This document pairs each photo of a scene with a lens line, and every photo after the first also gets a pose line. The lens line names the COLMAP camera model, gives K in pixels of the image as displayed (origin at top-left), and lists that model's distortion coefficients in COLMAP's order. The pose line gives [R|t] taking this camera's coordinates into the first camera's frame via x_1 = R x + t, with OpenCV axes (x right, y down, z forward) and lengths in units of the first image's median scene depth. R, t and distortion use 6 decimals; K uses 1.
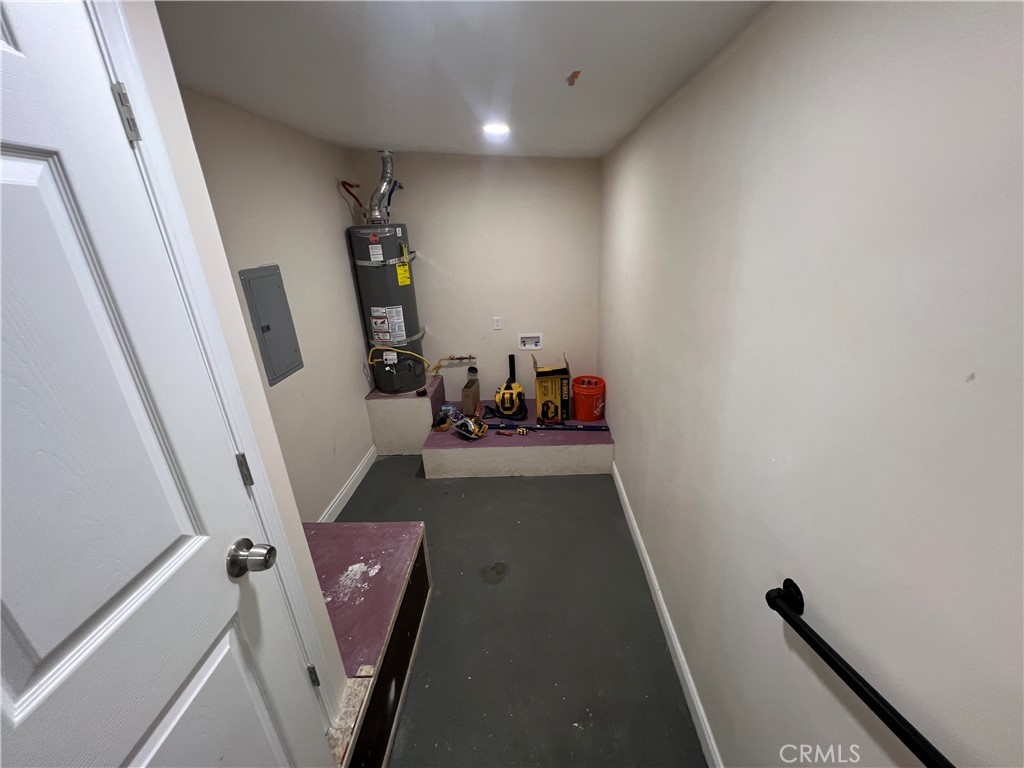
lens RADIAL K [[410.2, 0, 512.4], [0, 410.2, 383.2], [0, 0, 1]] dist [-0.001136, -0.000127]
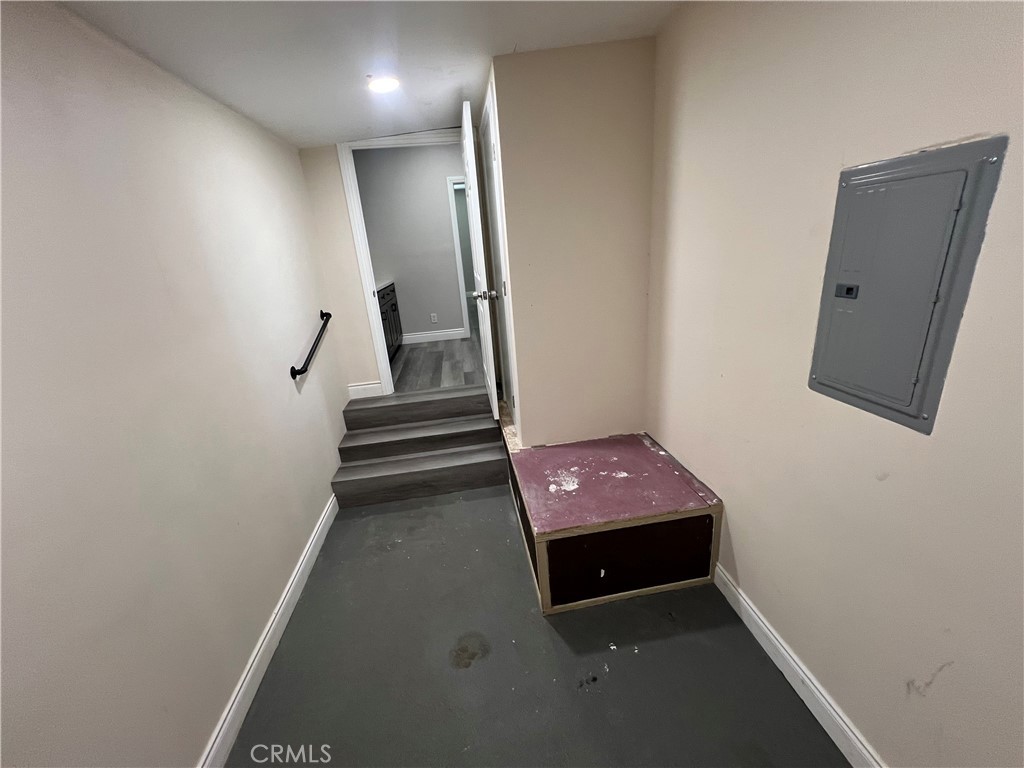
lens RADIAL K [[410.2, 0, 512.4], [0, 410.2, 383.2], [0, 0, 1]] dist [-0.001136, -0.000127]
pose [[-0.976695, 0.173354, -0.126552, -0.112616], [0.056267, 0.775805, 0.628459, -0.379657], [0.207126, 0.606692, -0.767479, 1.348003]]
